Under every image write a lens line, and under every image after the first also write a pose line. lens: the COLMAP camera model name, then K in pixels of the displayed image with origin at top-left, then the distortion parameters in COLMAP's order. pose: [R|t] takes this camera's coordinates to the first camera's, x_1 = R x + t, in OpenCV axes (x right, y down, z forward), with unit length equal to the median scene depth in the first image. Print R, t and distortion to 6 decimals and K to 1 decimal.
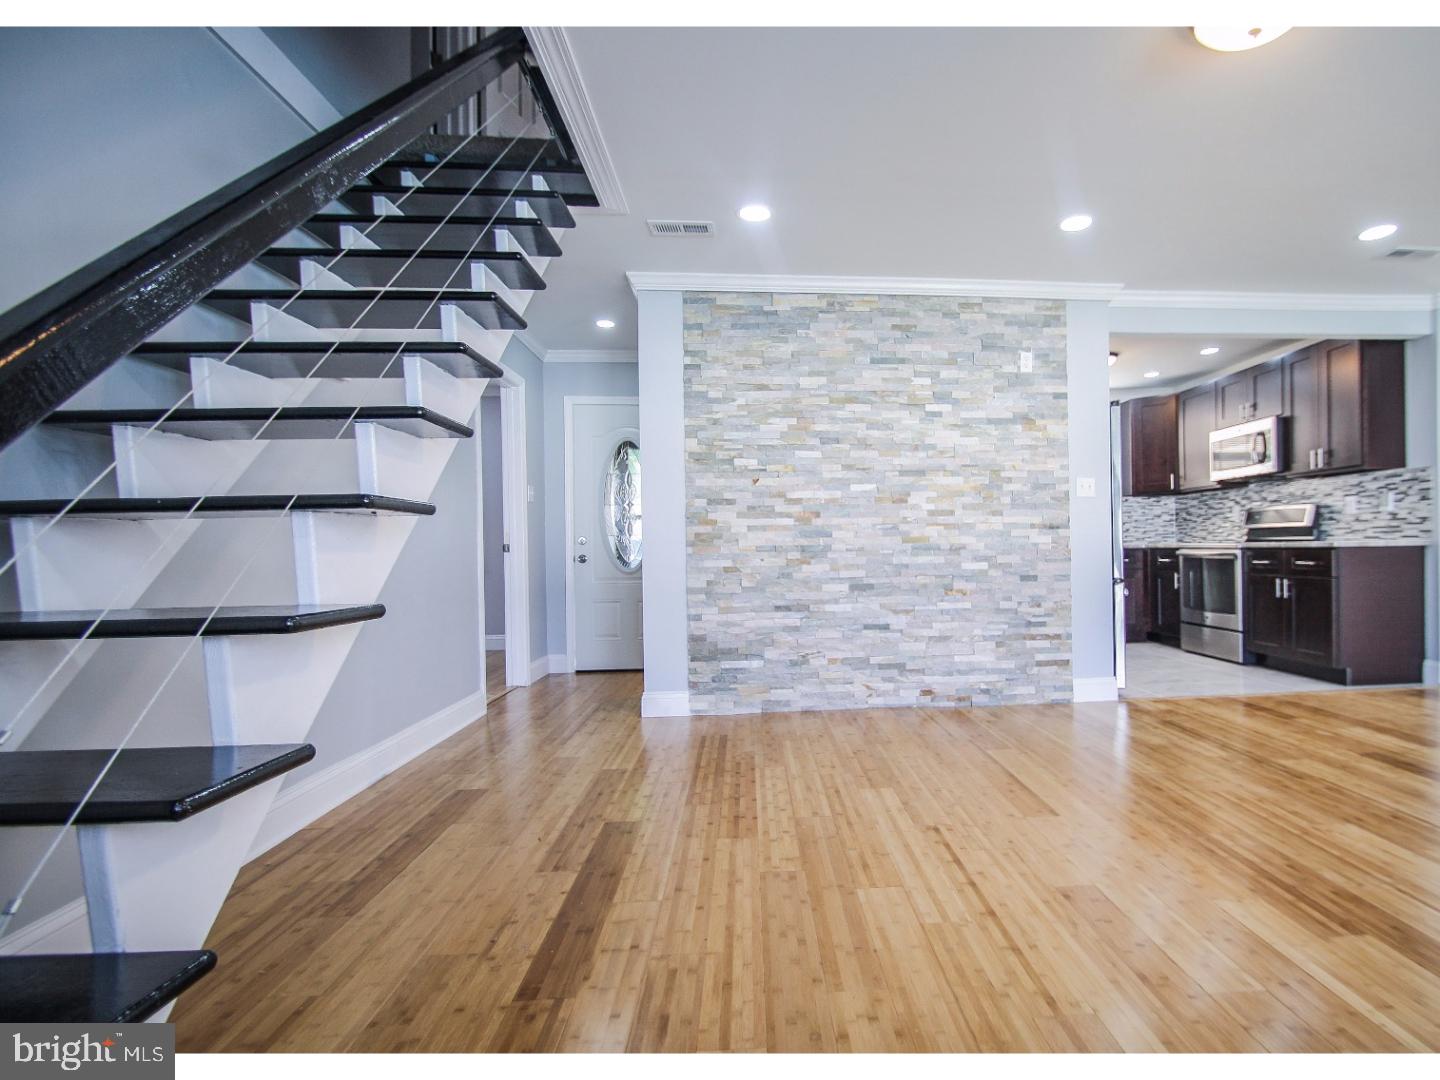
lens RADIAL K [[675.5, 0, 749.2], [0, 675.5, 552.5], [0, 0, 1]] dist [0.001949, -0.011665]
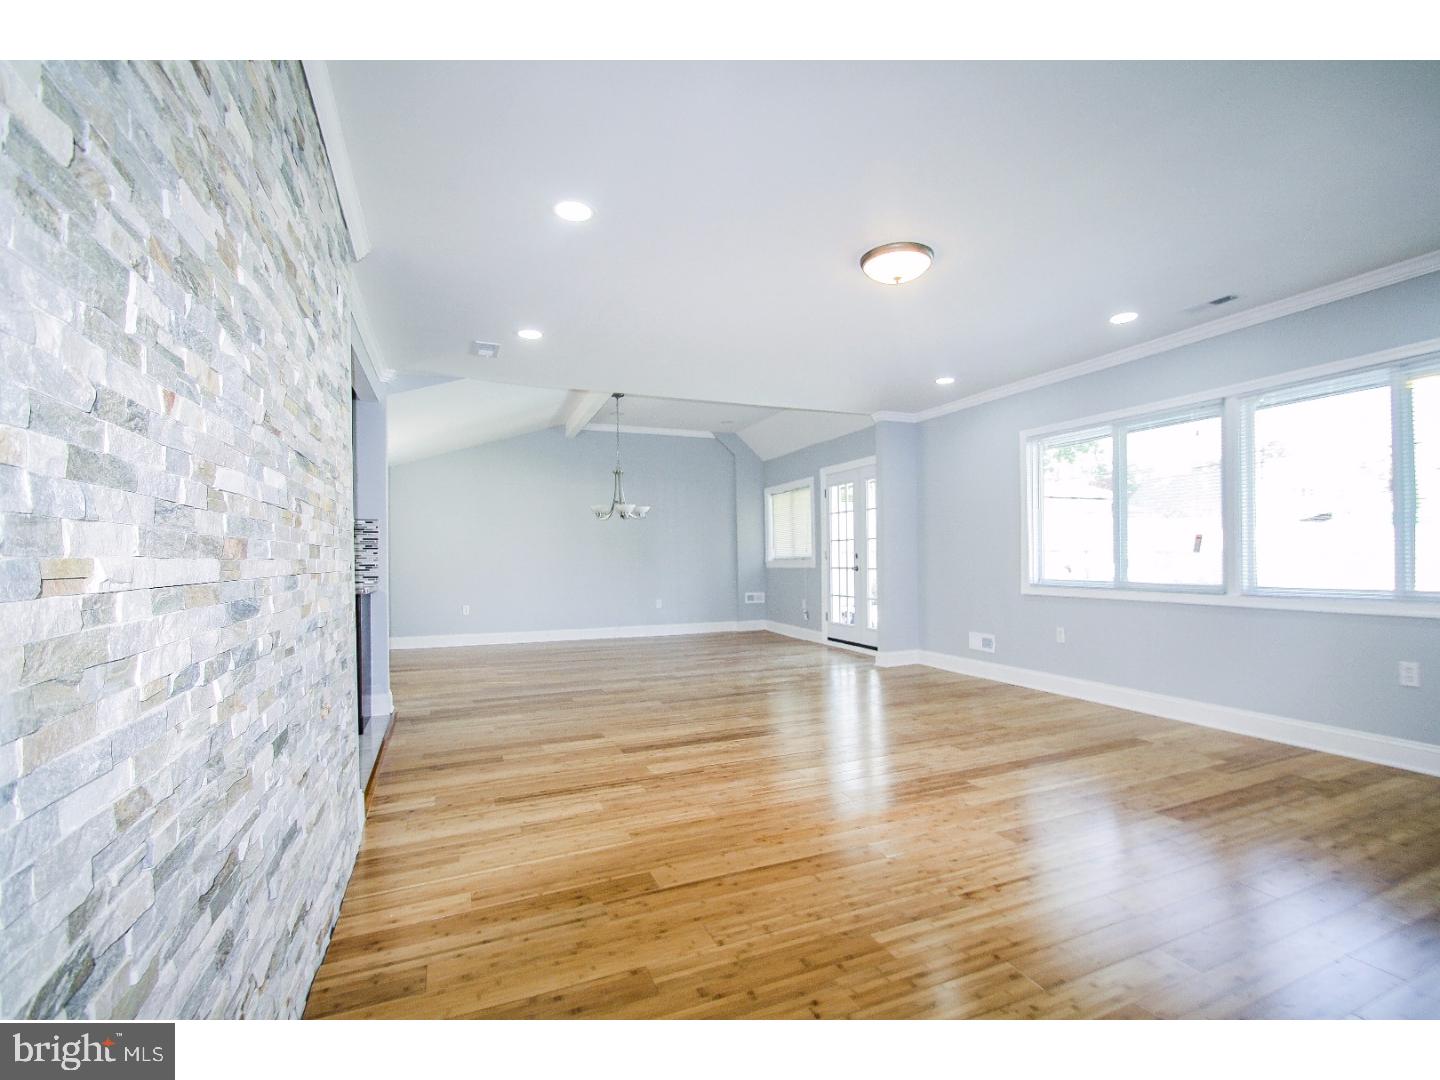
lens RADIAL K [[675.5, 0, 749.2], [0, 675.5, 552.5], [0, 0, 1]] dist [0.001949, -0.011665]
pose [[-0.403838, 0.030592, 0.914319, -0.254259], [0.023354, 0.999460, -0.023126, -0.032387], [-0.914532, 0.012014, -0.404335, 0.875281]]
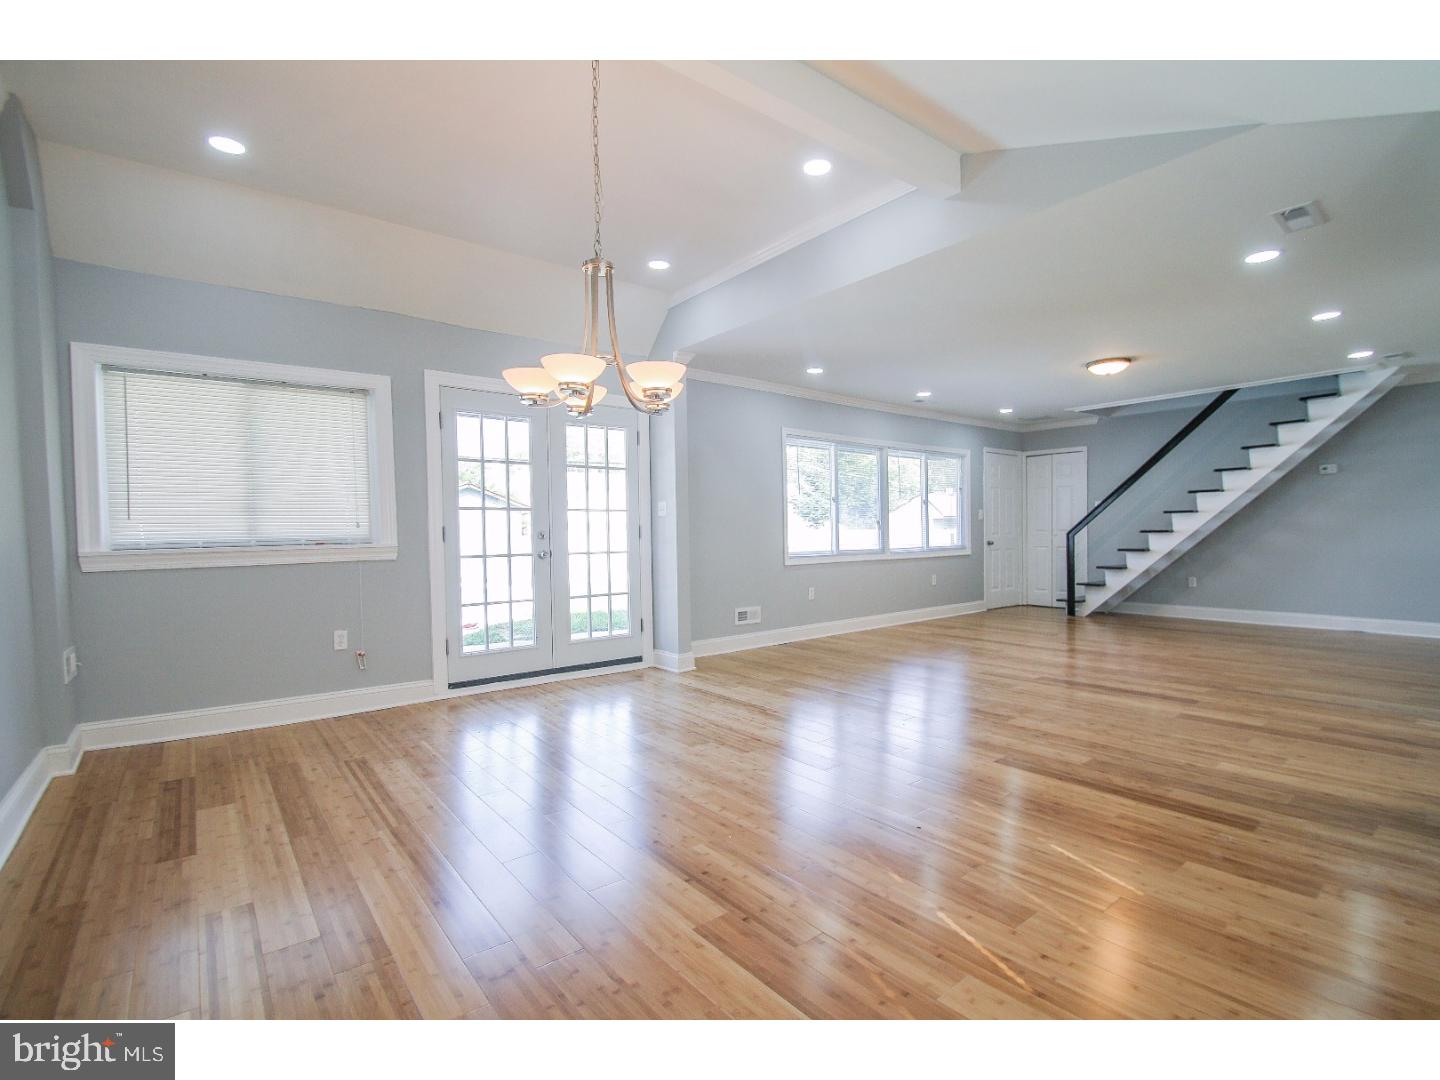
lens RADIAL K [[675.5, 0, 749.2], [0, 675.5, 552.5], [0, 0, 1]] dist [0.001949, -0.011665]
pose [[-0.768710, 0.048585, -0.637749, 1.715196], [0.025816, 0.998655, 0.044962, -0.069591], [0.639076, 0.018099, -0.768930, 0.998711]]
